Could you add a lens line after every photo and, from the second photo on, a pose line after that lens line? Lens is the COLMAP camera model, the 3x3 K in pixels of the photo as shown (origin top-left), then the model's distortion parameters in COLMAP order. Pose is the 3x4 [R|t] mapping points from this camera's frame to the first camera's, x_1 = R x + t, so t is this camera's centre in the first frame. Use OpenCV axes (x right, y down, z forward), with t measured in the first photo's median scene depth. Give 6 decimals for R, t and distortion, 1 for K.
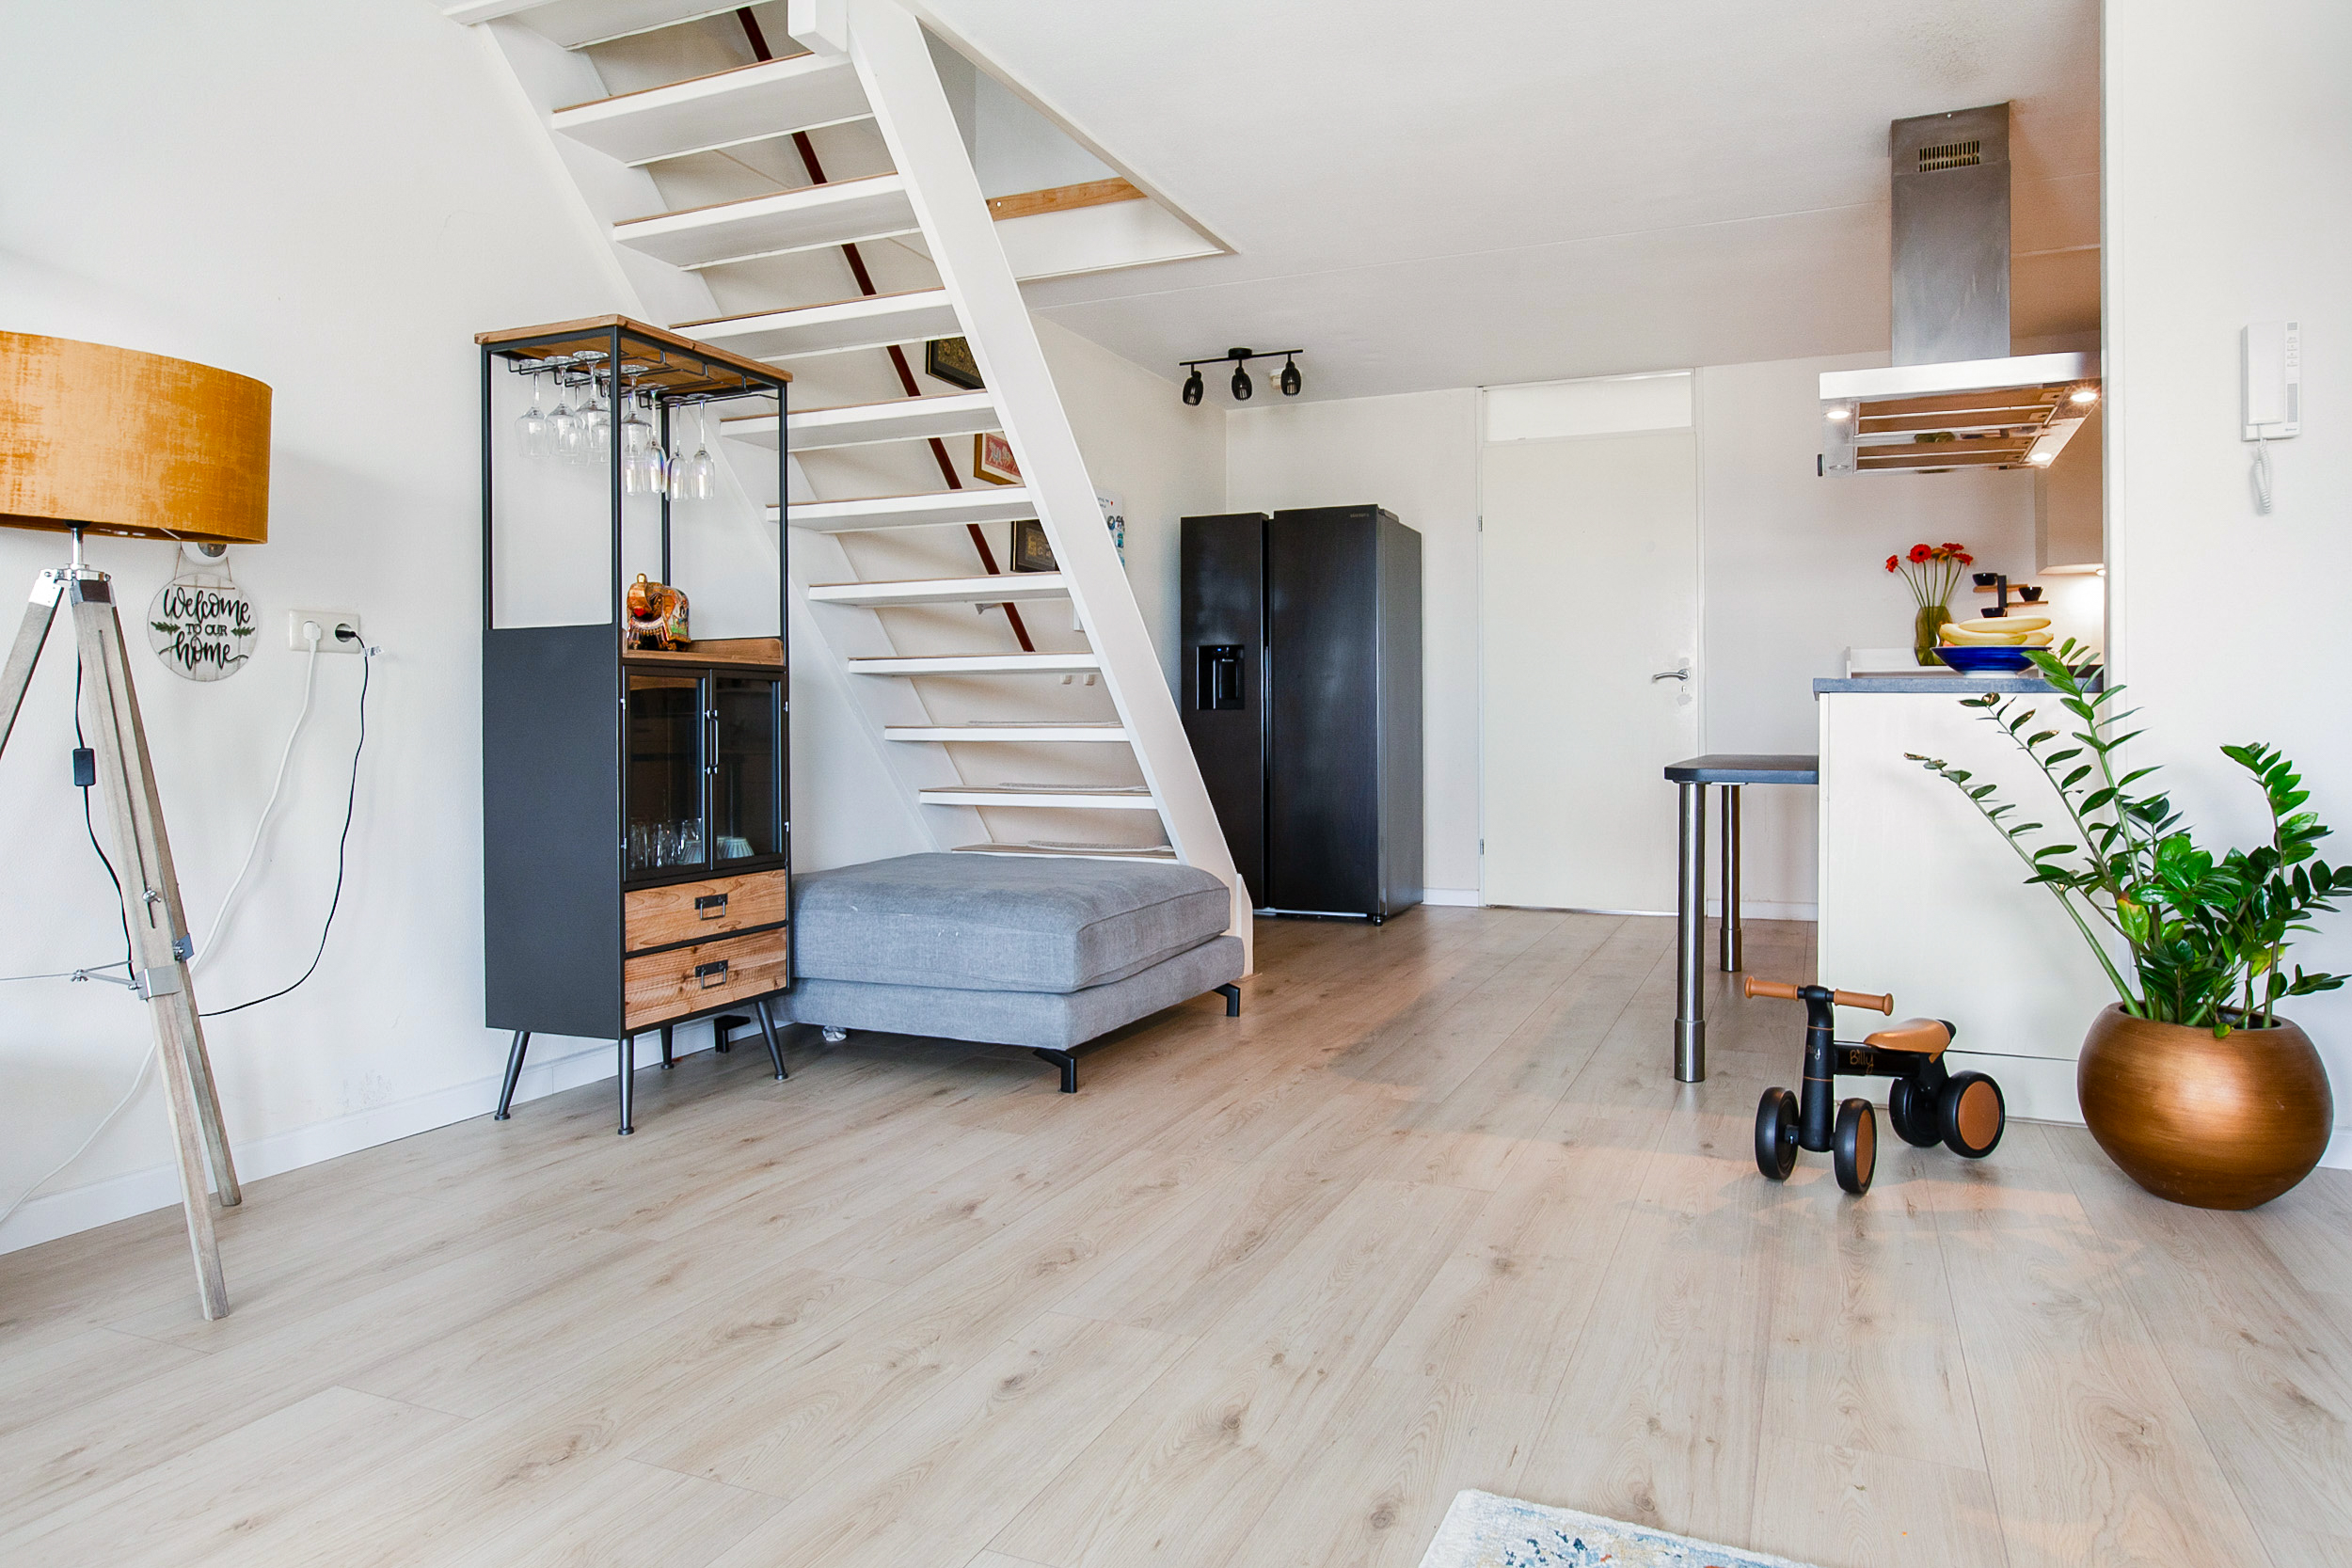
lens RADIAL K [[1488.2, 0, 1179.3], [0, 1488.2, 717.4], [0, 0, 1]] dist [-0.005827, -0.000054]
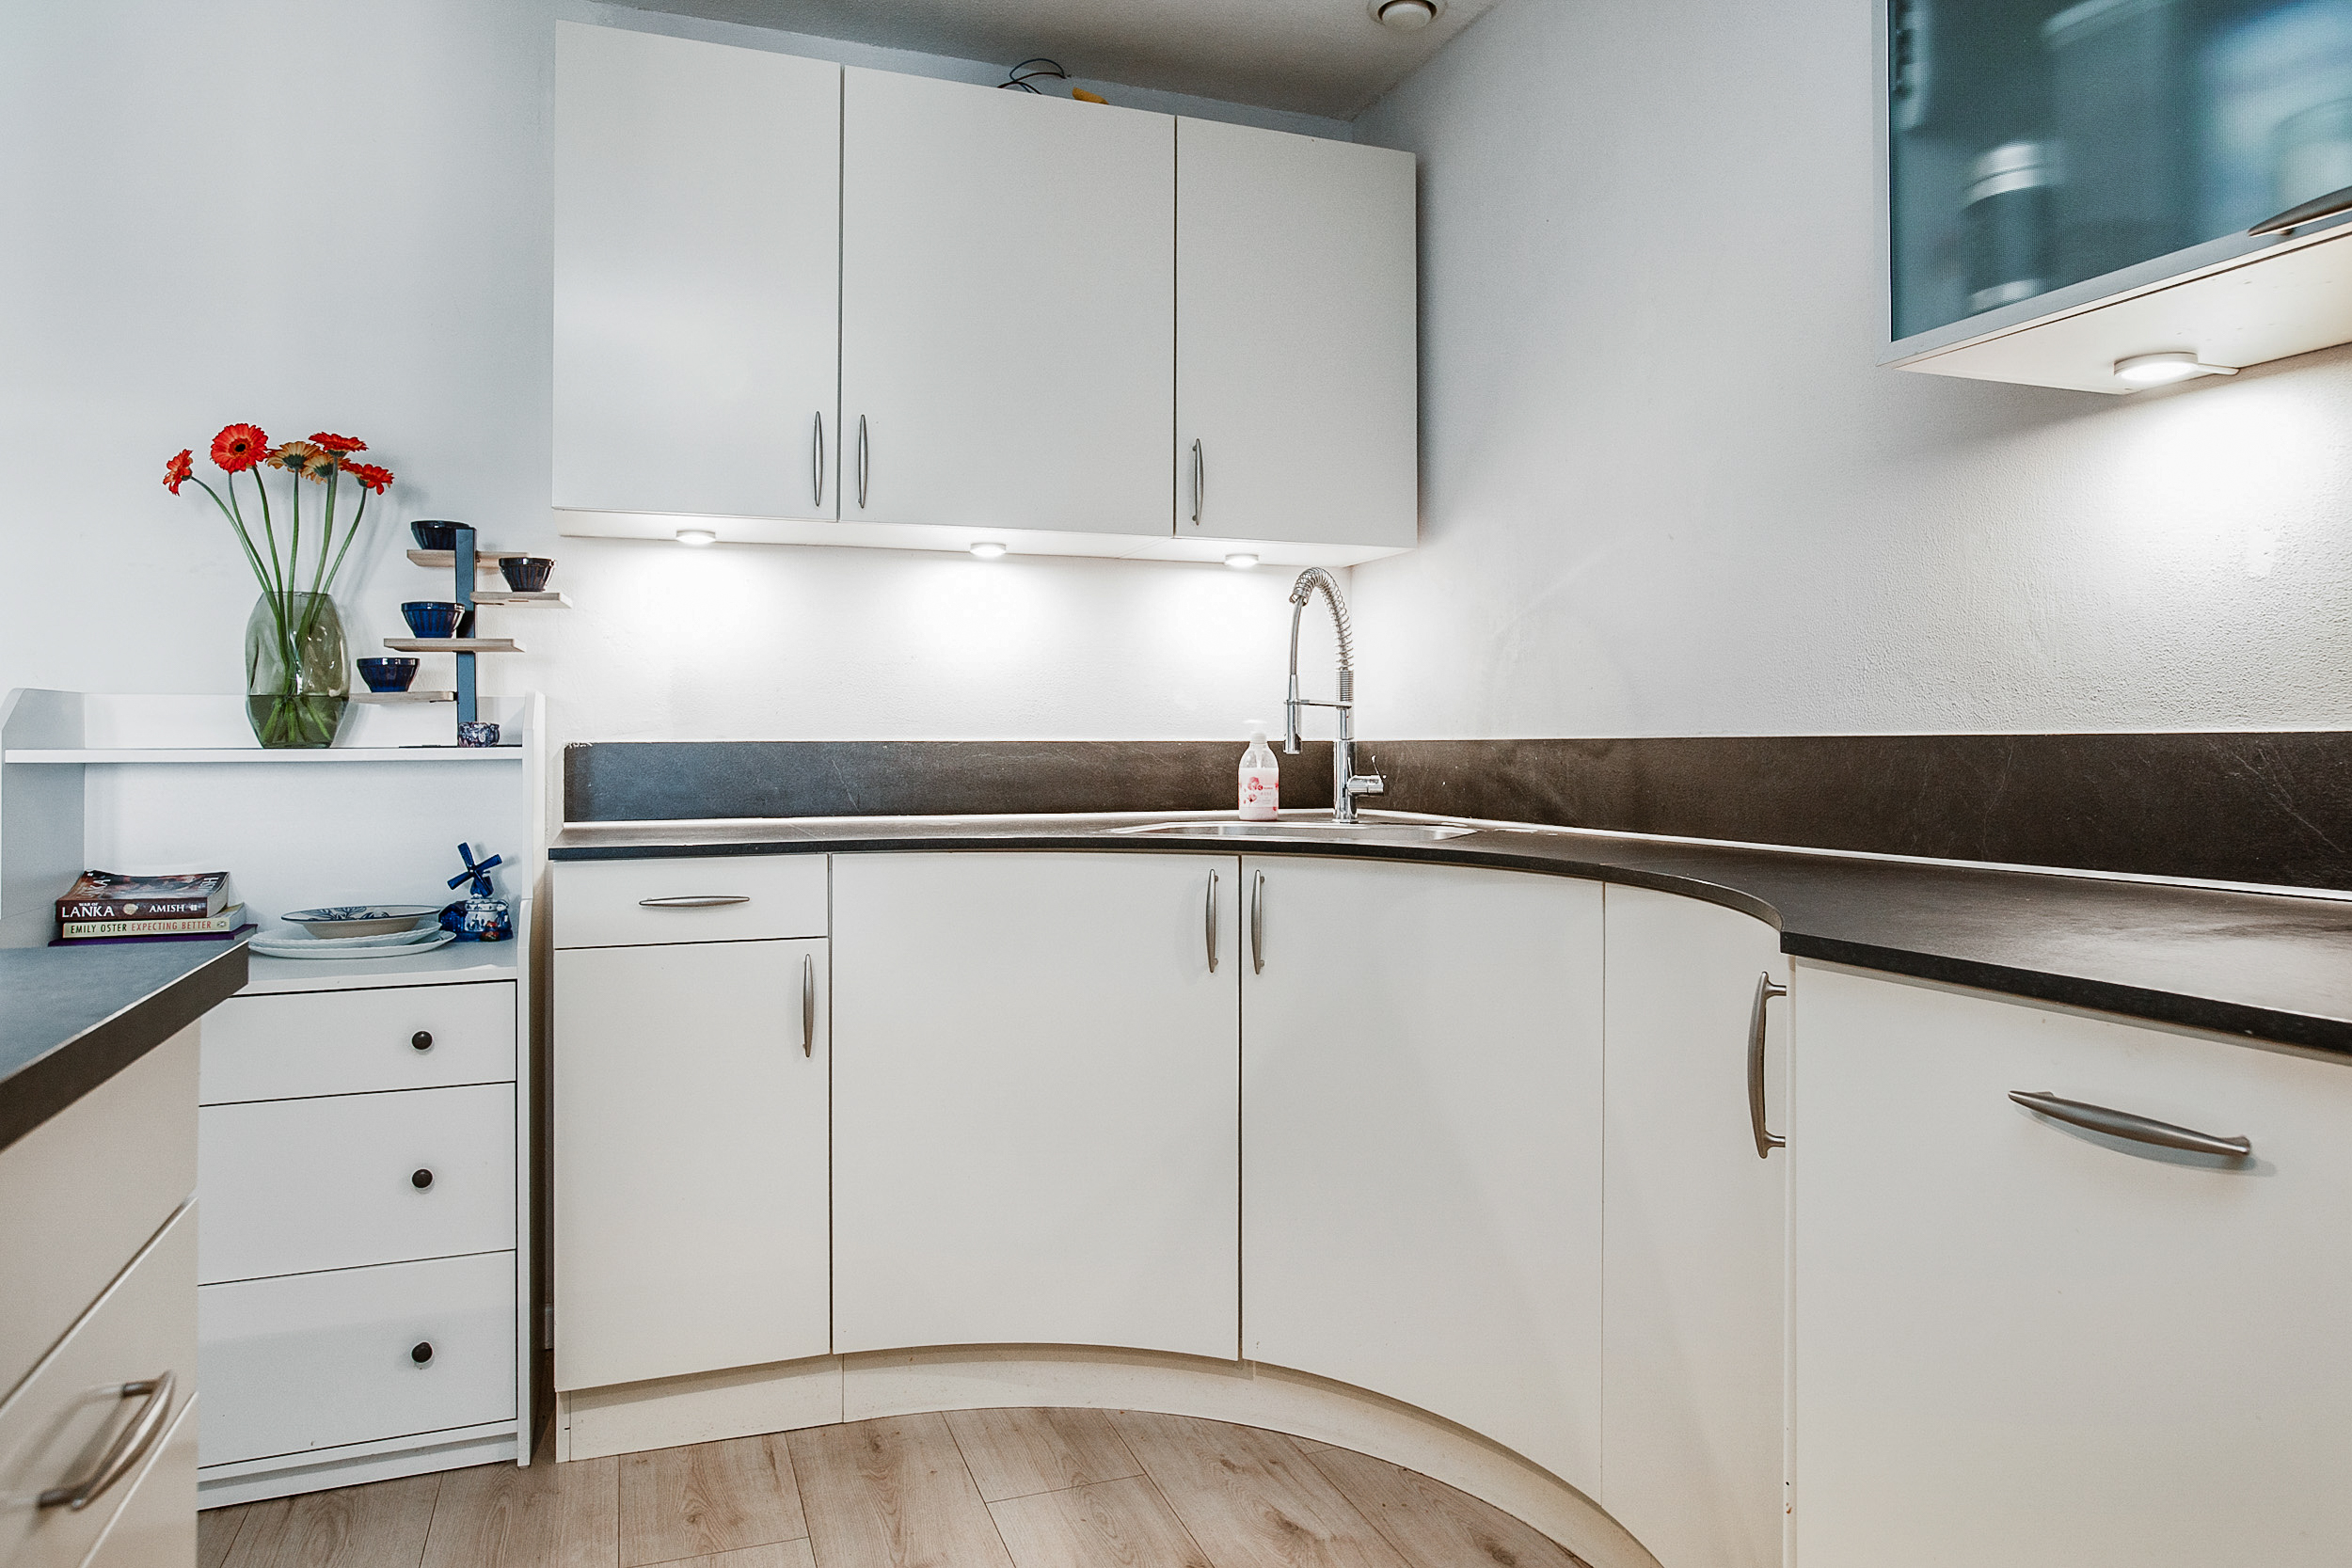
lens RADIAL K [[1539.3, 0, 1180.0], [0, 1539.3, 729.0], [0, 0, 1]] dist [0.001587, 0.000850]
pose [[0.725133, 0.007768, 0.688565, 0.767377], [-0.004564, 0.999969, -0.006475, -0.070904], [-0.688594, 0.001553, 0.725146, 1.048330]]
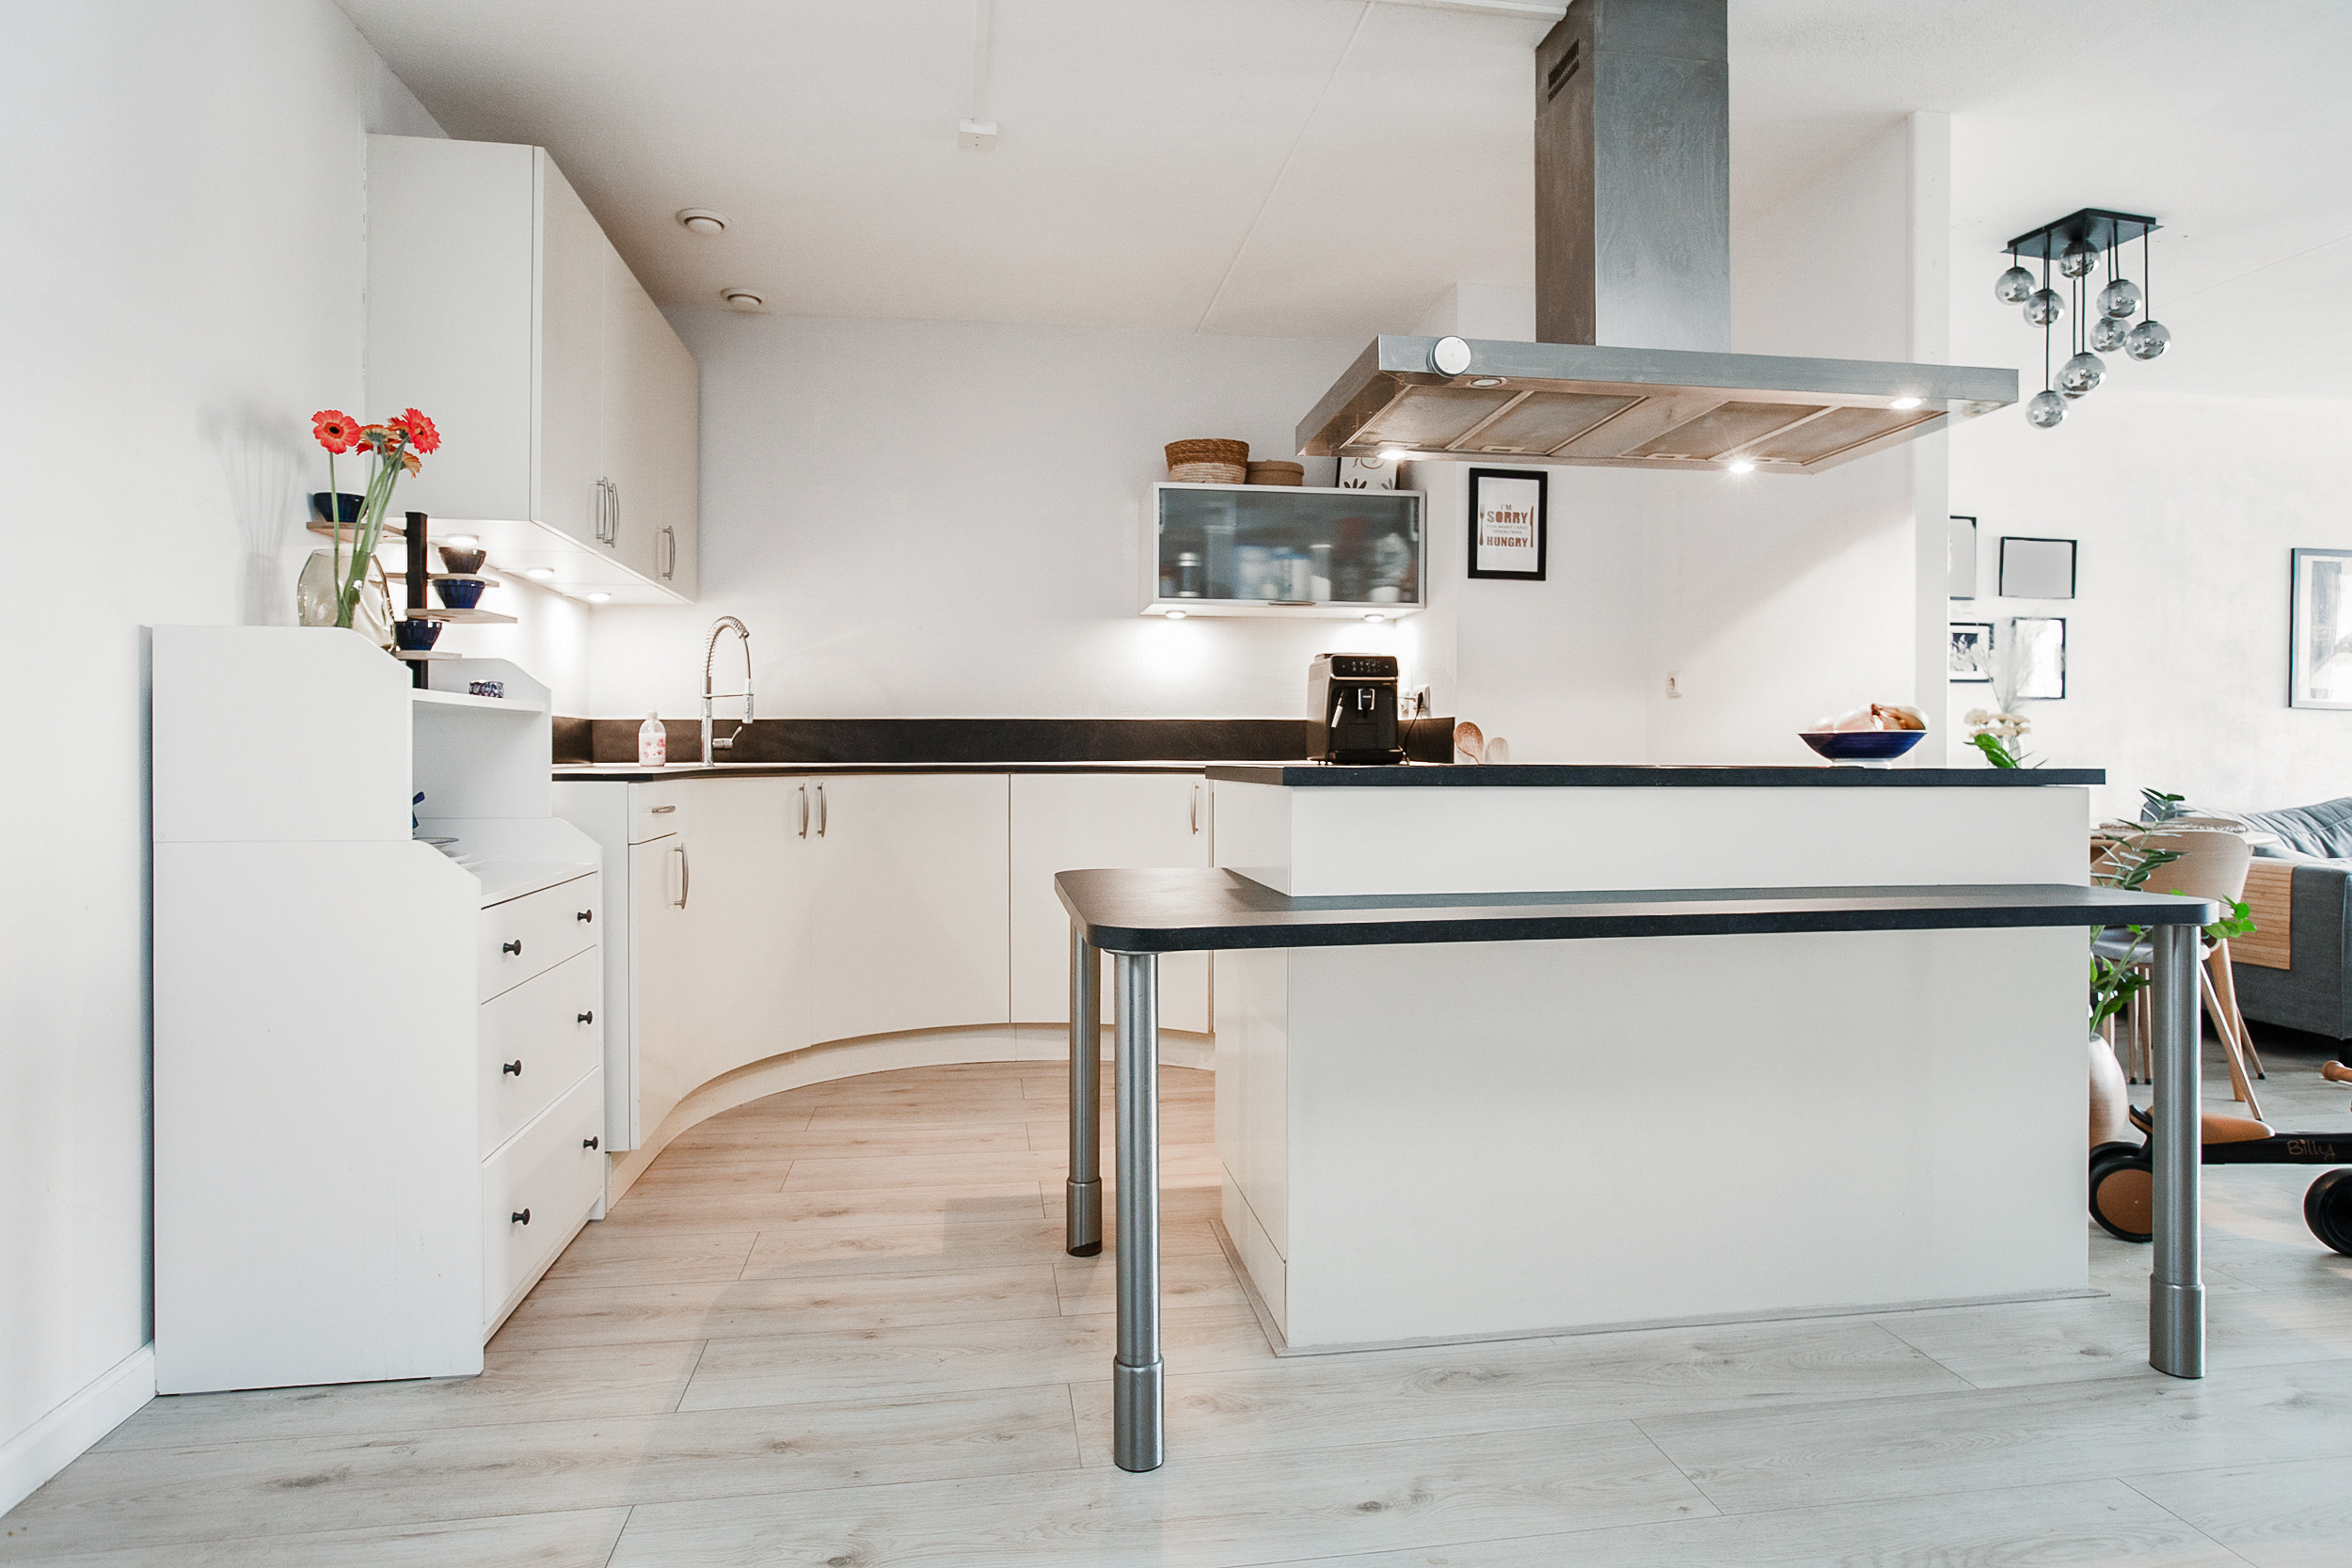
lens RADIAL K [[1303.0, 0, 1218.5], [0, 1303.0, 782.3], [0, 0, 1]] dist [-0.052235, 0.048128]
pose [[-0.549011, -0.016528, 0.835651, 0.109804], [-0.004168, 0.999846, 0.017037, -0.030038], [-0.835804, 0.005871, -0.548996, 1.920863]]
